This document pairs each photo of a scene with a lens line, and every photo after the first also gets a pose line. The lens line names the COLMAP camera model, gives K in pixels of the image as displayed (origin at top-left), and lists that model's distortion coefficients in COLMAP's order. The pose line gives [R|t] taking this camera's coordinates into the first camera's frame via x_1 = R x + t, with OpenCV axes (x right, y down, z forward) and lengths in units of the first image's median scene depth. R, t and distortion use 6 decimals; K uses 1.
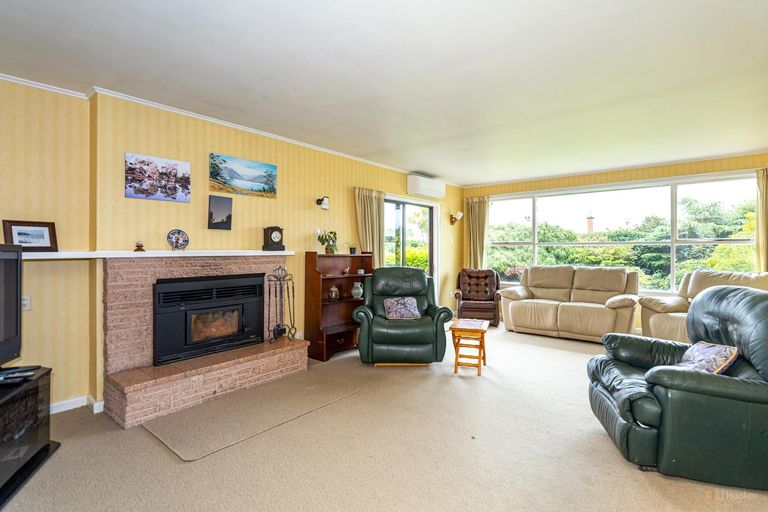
lens RADIAL K [[377.0, 0, 387.8], [0, 377.0, 252.5], [0, 0, 1]] dist [0.004486, 0.000682]
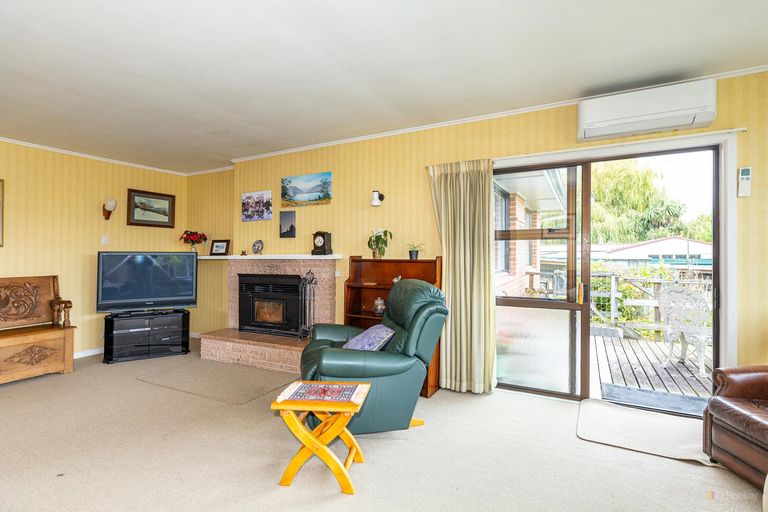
lens RADIAL K [[377.0, 0, 383.6], [0, 377.0, 253.3], [0, 0, 1]] dist [0.004486, 0.000682]
pose [[0.202808, 0.000172, -0.979219, 0.825702], [0.000714, 1.000000, 0.000324, -0.010003], [0.979218, -0.000765, 0.202808, 1.045194]]
